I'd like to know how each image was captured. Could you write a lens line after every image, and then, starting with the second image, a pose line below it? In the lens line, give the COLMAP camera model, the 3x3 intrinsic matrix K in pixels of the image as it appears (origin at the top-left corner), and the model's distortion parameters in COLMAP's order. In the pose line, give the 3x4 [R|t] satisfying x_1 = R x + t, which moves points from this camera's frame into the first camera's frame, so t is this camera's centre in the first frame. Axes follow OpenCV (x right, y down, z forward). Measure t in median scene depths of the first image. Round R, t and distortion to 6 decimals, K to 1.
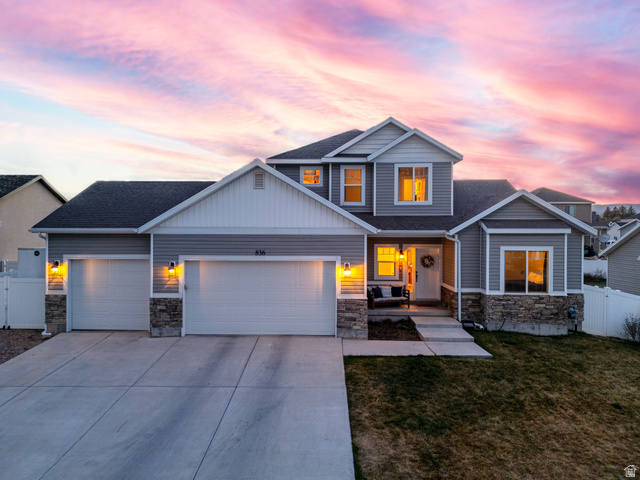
lens RADIAL K [[447.3, 0, 319.5], [0, 447.3, 237.8], [0, 0, 1]] dist [0.034408, -0.003148]
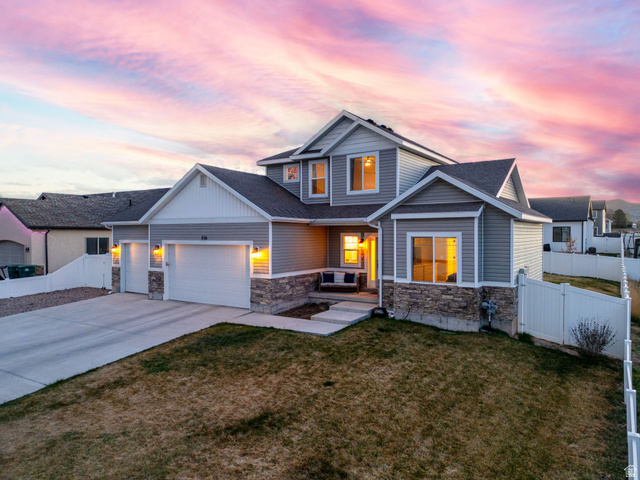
lens RADIAL K [[447.3, 0, 318.7], [0, 447.3, 239.7], [0, 0, 1]] dist [0.034408, -0.003148]
pose [[0.853205, 0.002267, -0.521571, 0.739891], [0.000117, 0.999990, 0.004536, 0.030104], [0.521576, -0.003931, 0.853196, 0.088874]]
